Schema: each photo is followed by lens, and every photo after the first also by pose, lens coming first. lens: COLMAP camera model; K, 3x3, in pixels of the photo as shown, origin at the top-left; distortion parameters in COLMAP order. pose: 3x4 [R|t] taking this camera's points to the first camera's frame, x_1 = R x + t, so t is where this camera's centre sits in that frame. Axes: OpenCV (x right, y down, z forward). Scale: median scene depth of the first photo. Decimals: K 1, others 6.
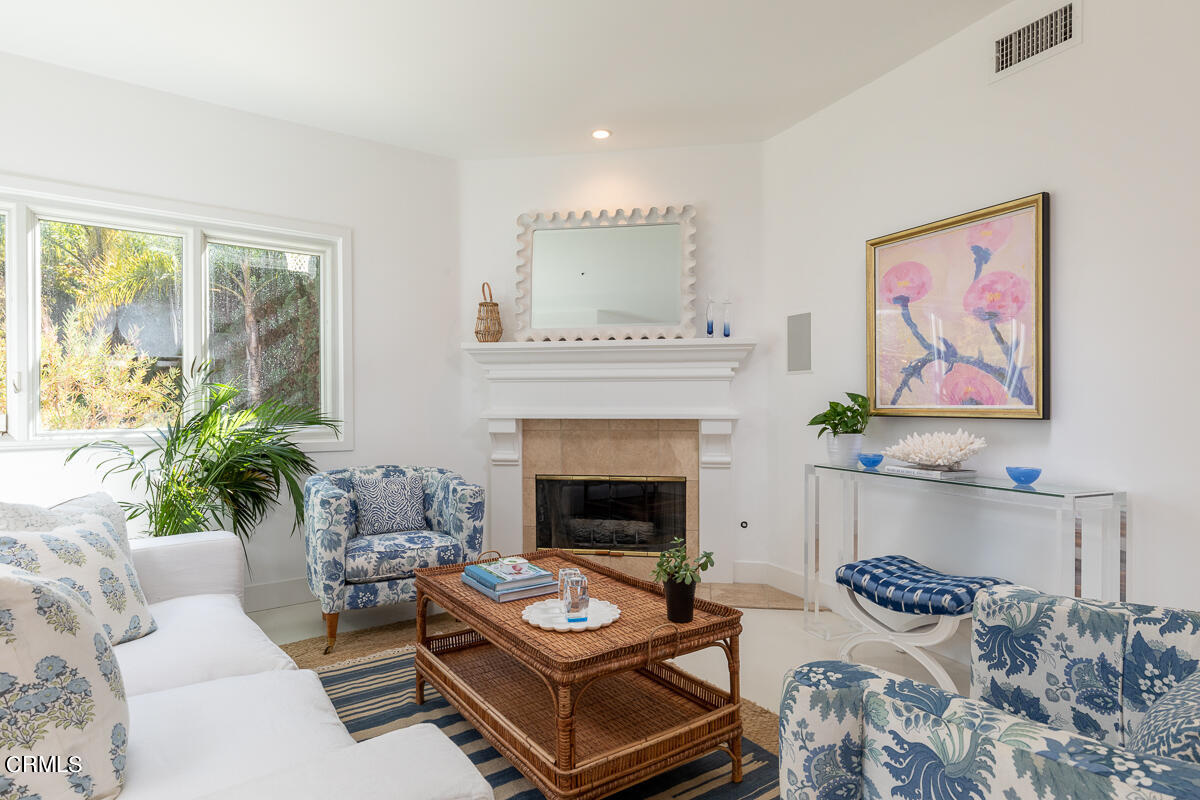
lens RADIAL K [[679.4, 0, 595.2], [0, 679.4, 399.3], [0, 0, 1]] dist [0.001762, 0.001182]
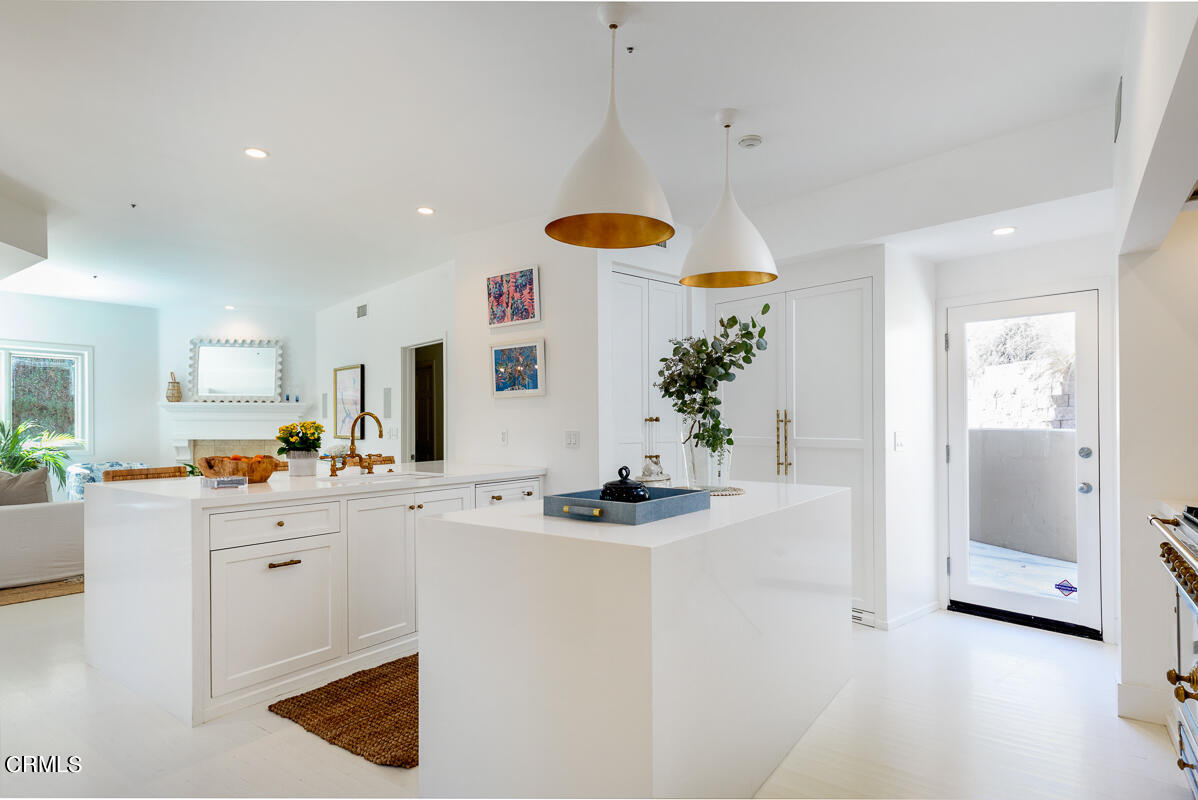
lens RADIAL K [[678.2, 0, 605.9], [0, 678.2, 424.9], [0, 0, 1]] dist [0.001762, 0.001182]
pose [[0.957658, 0.003026, 0.287891, 0.500136], [-0.004704, 0.999976, 0.005137, -0.032755], [-0.287869, -0.006273, 0.957649, -1.318688]]
